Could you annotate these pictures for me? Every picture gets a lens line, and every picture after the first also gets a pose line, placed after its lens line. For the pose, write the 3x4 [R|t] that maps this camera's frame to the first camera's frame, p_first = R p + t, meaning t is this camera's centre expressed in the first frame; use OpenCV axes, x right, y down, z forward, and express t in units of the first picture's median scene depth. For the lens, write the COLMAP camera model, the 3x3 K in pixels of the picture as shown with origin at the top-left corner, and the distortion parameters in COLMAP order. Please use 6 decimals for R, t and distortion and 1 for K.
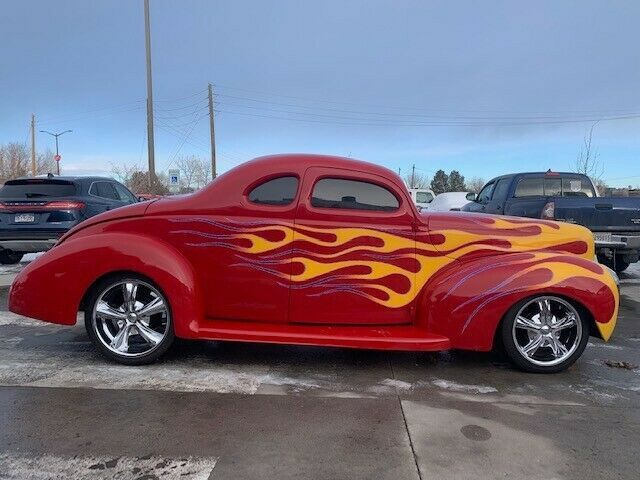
lens RADIAL K [[485.0, 0, 322.0], [0, 485.0, 236.1], [0, 0, 1]] dist [0.035473, -0.031066]
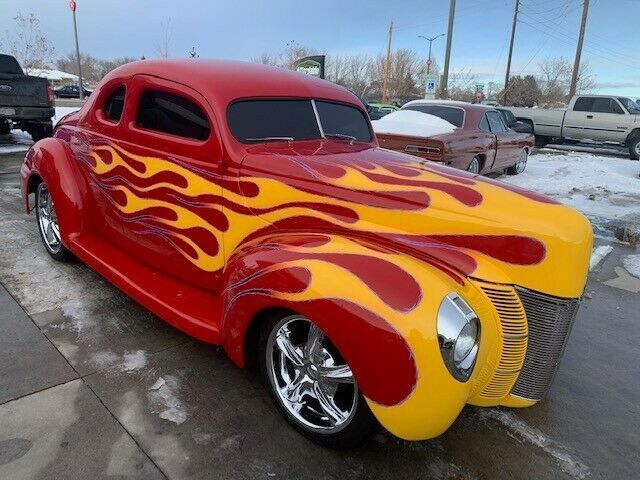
lens RADIAL K [[485.0, 0, 322.3], [0, 485.0, 239.1], [0, 0, 1]] dist [0.035473, -0.031066]
pose [[0.740500, 0.216130, -0.636355, 0.784215], [-0.091676, 0.970511, 0.222942, -0.089131], [0.665775, -0.106750, 0.738477, 0.587090]]
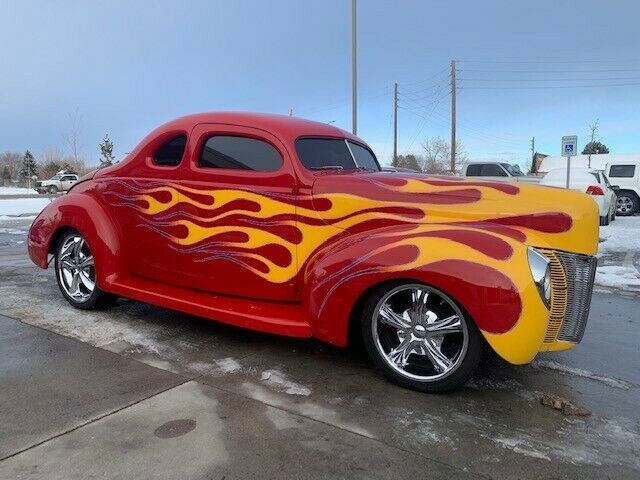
lens RADIAL K [[485.0, 0, 315.9], [0, 485.0, 236.9], [0, 0, 1]] dist [0.035473, -0.031066]
pose [[0.857430, 0.050313, -0.512136, 0.672916], [-0.031322, 0.998466, 0.045651, 0.025234], [0.513647, -0.023101, 0.857690, 0.306683]]
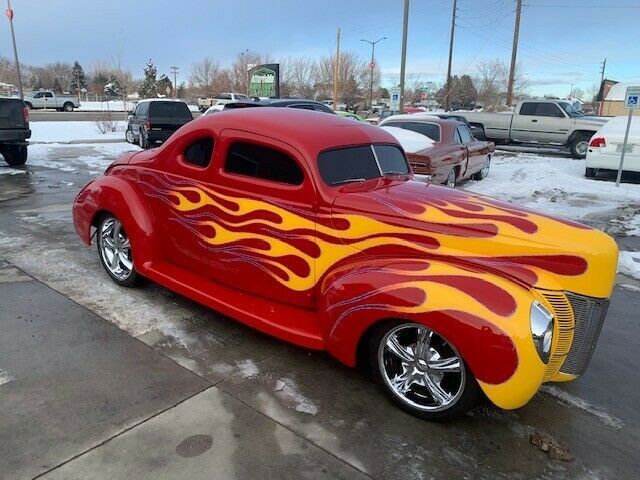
lens RADIAL K [[485.0, 0, 317.5], [0, 485.0, 239.8], [0, 0, 1]] dist [0.035473, -0.031066]
pose [[0.807178, 0.177268, -0.563064, 0.705852], [-0.064495, 0.974619, 0.214379, -0.148943], [0.586775, -0.136727, 0.798123, 0.318882]]
